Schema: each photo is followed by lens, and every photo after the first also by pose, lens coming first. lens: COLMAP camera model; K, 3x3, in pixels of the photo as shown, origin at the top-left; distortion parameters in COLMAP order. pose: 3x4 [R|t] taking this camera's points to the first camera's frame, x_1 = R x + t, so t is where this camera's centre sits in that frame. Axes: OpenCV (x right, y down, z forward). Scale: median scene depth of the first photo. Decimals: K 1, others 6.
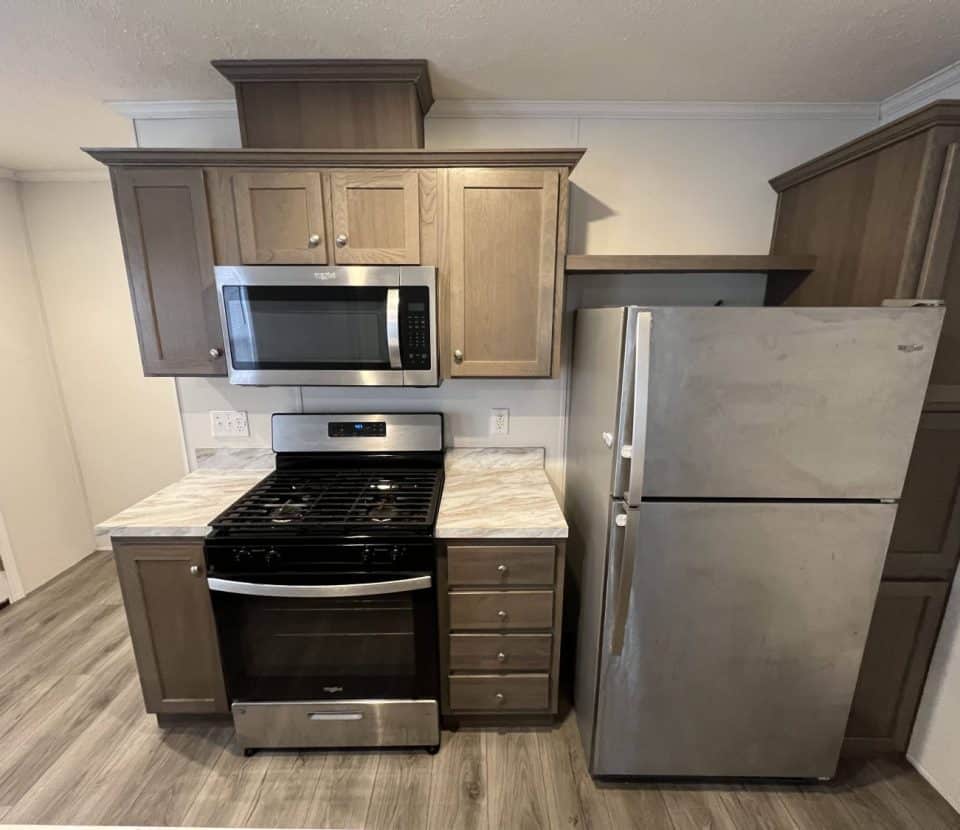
lens RADIAL K [[441.2, 0, 480.1], [0, 441.2, 417.8], [0, 0, 1]] dist [-0.000196, -0.000563]
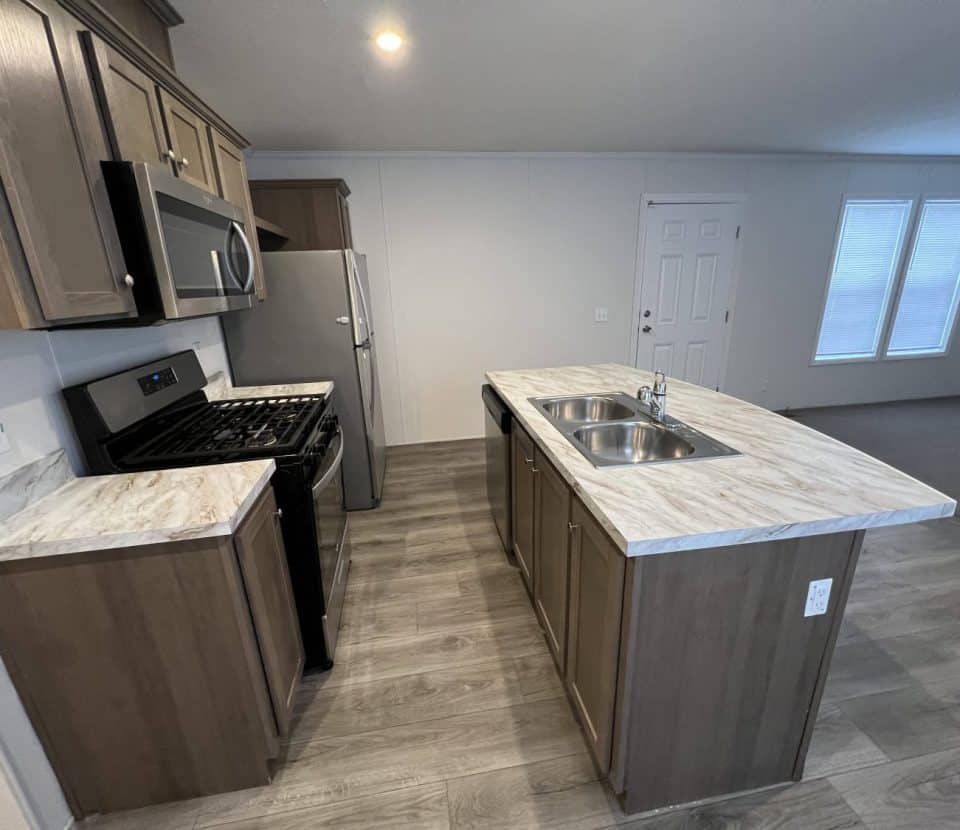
lens RADIAL K [[440.4, 0, 477.6], [0, 440.4, 414.1], [0, 0, 1]] dist [-0.003008, -0.000604]
pose [[-0.152396, -0.284266, 0.946556, -1.463279], [0.261619, 0.911975, 0.316001, -0.026569], [-0.953064, 0.295794, -0.064613, 0.576708]]
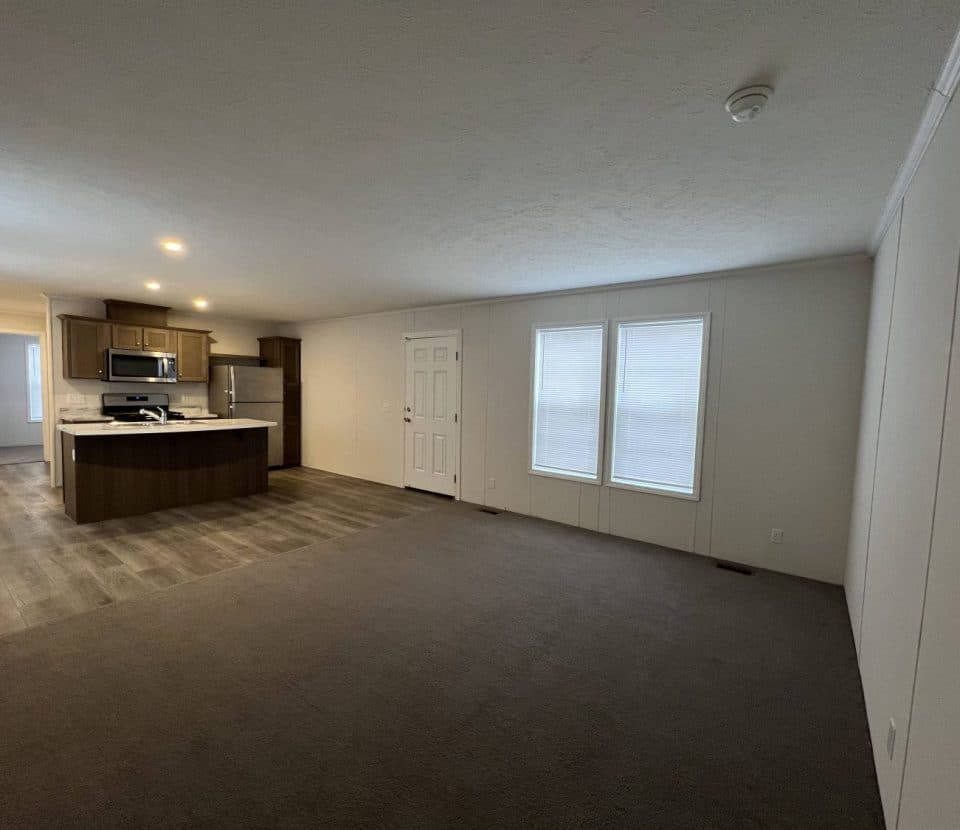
lens RADIAL K [[441.2, 0, 480.1], [0, 441.2, 417.8], [0, 0, 1]] dist [-0.000196, -0.000563]
pose [[0.602176, -0.035071, 0.797592, -1.618908], [0.157657, 0.984585, -0.075736, 0.962849], [-0.782642, 0.171352, 0.598423, -3.424129]]
